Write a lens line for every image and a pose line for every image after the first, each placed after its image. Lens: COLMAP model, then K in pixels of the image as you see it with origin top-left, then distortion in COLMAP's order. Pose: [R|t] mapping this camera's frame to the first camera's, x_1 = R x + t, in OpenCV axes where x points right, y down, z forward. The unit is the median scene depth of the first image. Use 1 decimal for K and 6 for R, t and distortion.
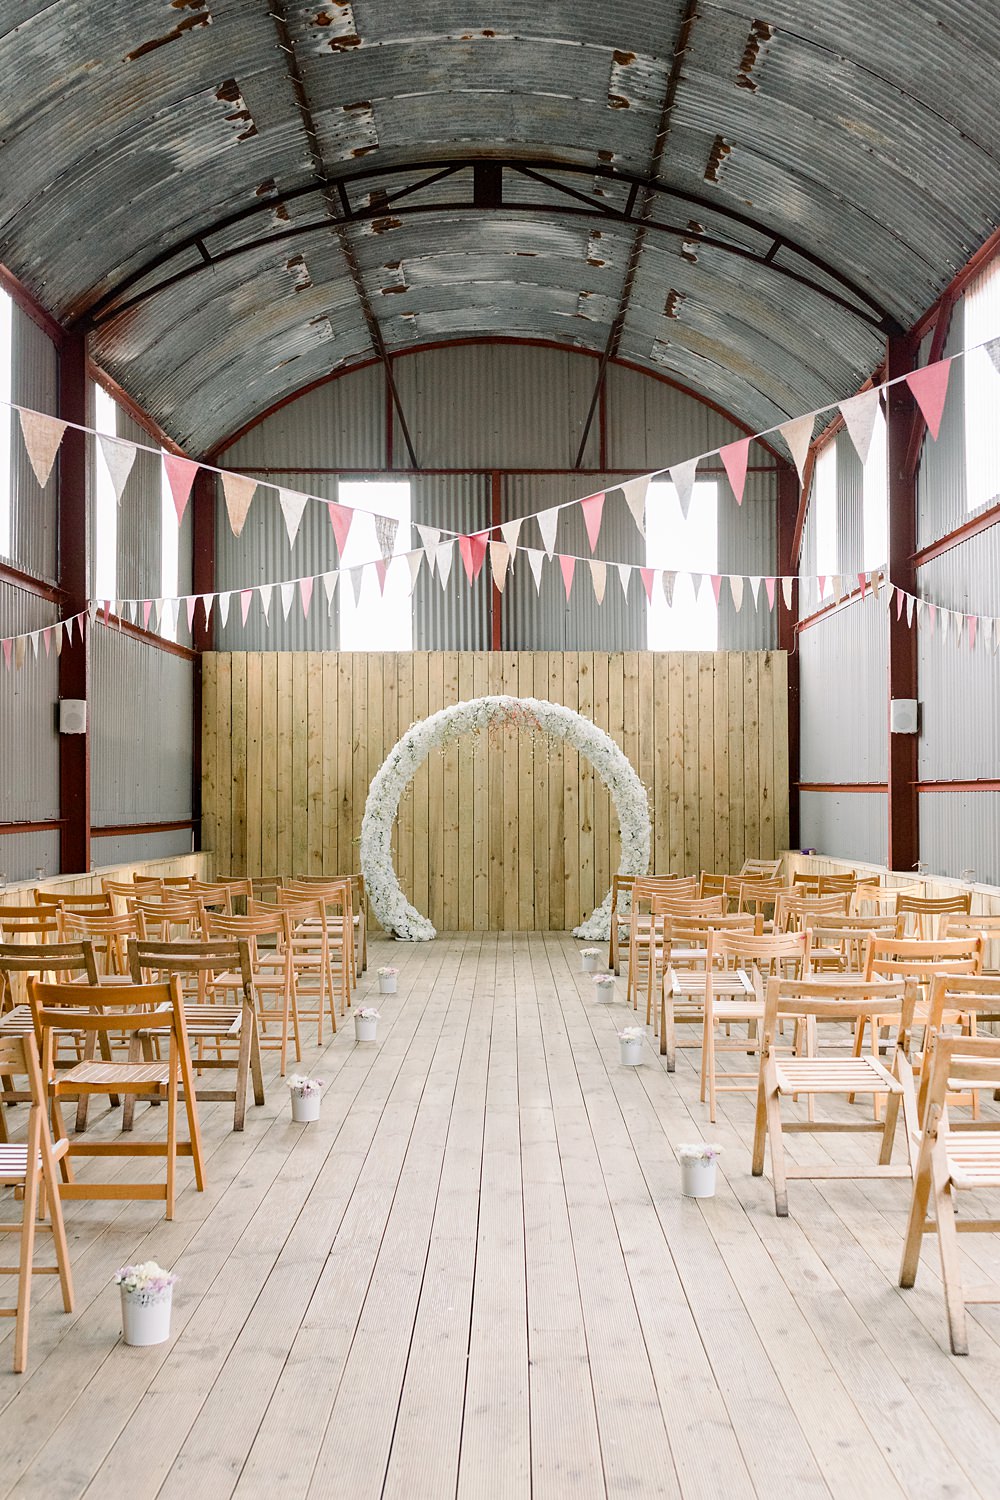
lens RADIAL K [[1505.9, 0, 500.0], [0, 1505.9, 750.0], [0, 0, 1]] dist [0.001739, 0.002905]
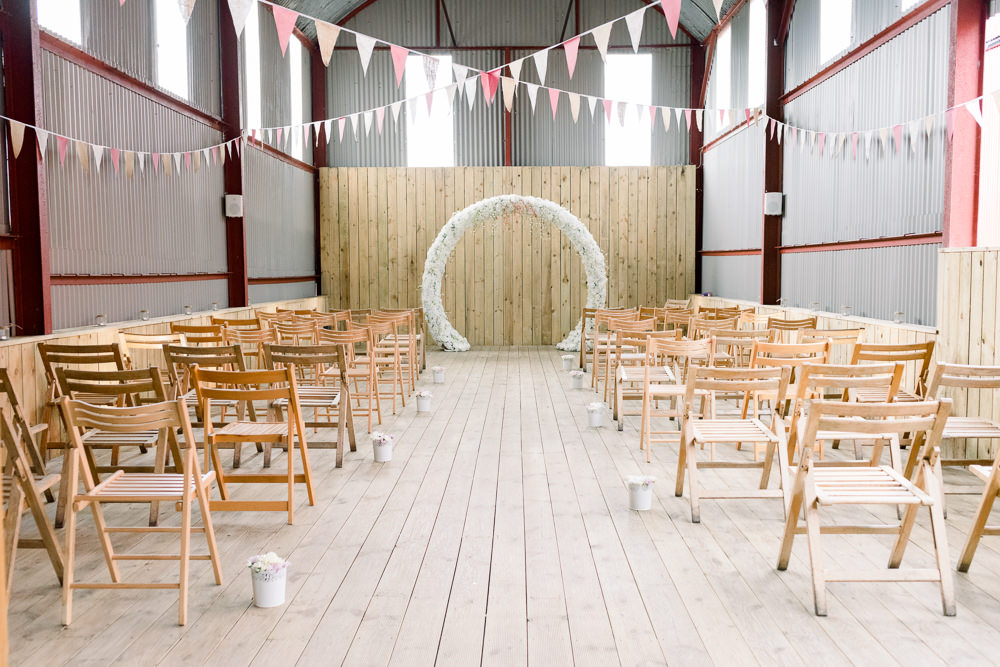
lens RADIAL K [[875.5, 0, 500.0], [0, 875.5, 333.5], [0, 0, 1]] dist [-0.002375, 0.001287]
pose [[0.999881, -0.001474, -0.015370, 0.003786], [0.002852, 0.995939, 0.089990, 0.030780], [0.015175, -0.090023, 0.995824, 0.104885]]
